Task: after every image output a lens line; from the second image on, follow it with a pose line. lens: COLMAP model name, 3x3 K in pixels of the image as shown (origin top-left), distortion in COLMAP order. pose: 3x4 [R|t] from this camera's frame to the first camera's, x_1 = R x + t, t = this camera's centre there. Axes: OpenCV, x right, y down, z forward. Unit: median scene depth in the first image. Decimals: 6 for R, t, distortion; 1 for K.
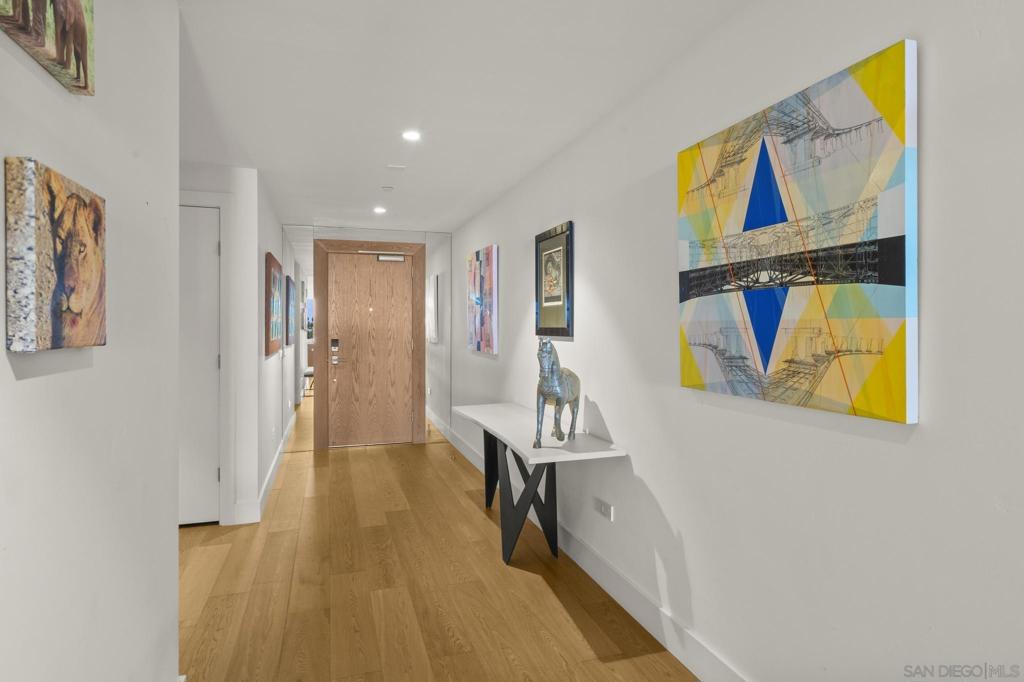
lens RADIAL K [[564.4, 0, 511.7], [0, 564.4, 325.2], [0, 0, 1]] dist [0.001844, 0.000175]
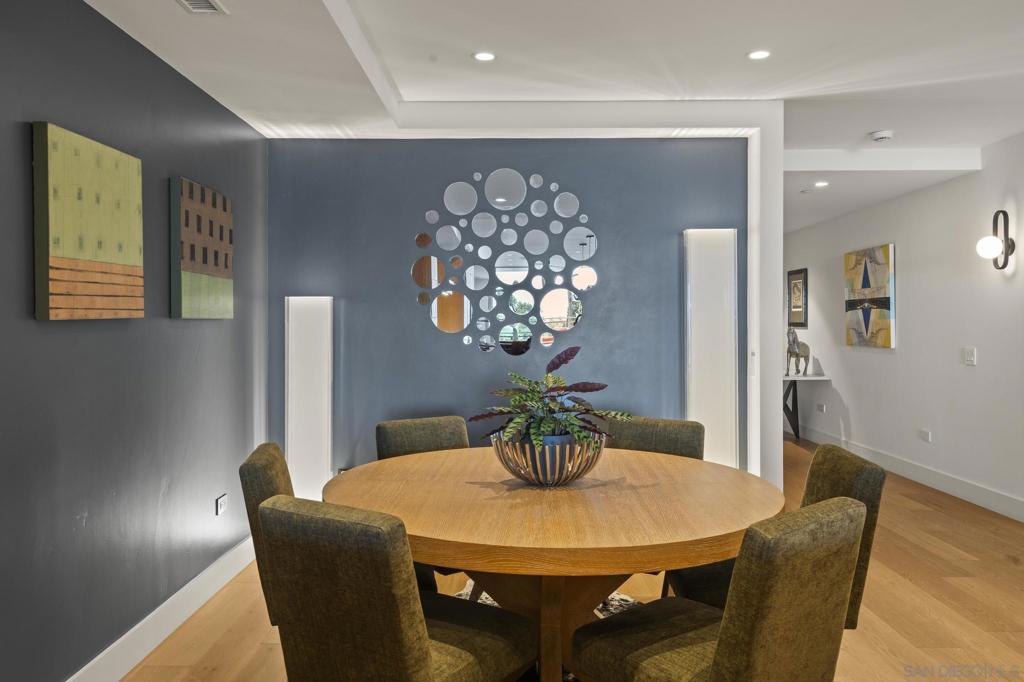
lens RADIAL K [[774.0, 0, 508.8], [0, 774.0, 321.8], [0, 0, 1]] dist [0.018672, -0.010288]
pose [[0.949561, -0.002286, -0.313573, -0.034405], [0.002928, 0.999994, 0.001575, -0.005524], [0.313568, -0.002414, 0.949563, -2.101060]]
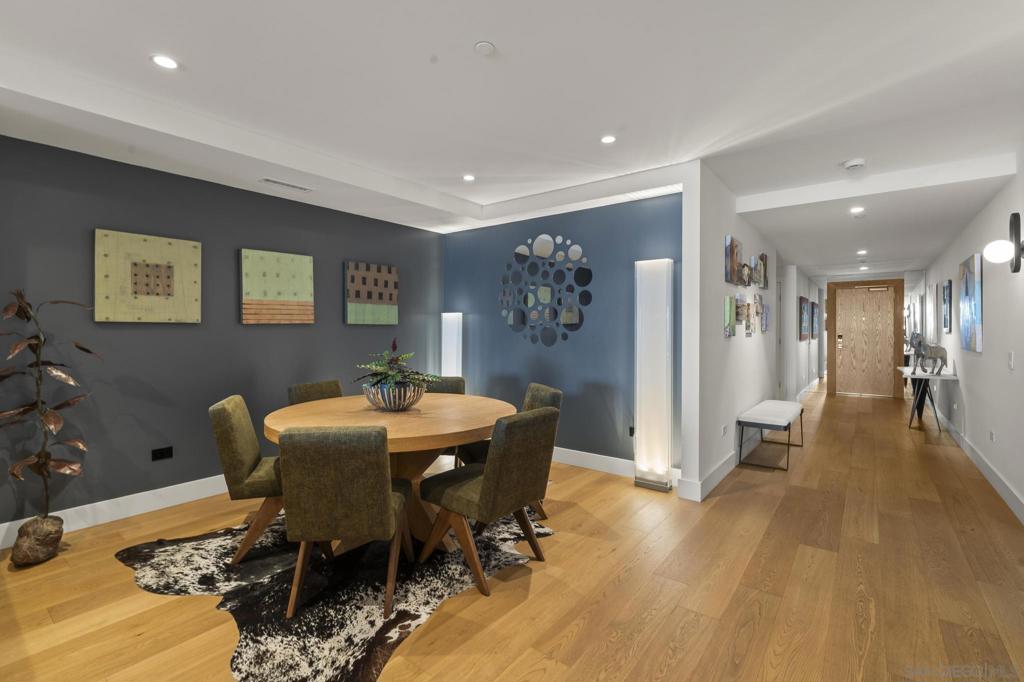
lens RADIAL K [[463.1, 0, 507.8], [0, 463.1, 330.1], [0, 0, 1]] dist [-0.007056, 0.002487]
pose [[0.559347, 0.001975, -0.828931, 0.702290], [0.000810, 0.999995, 0.002929, 0.006372], [0.828933, -0.002310, 0.559343, -1.588952]]
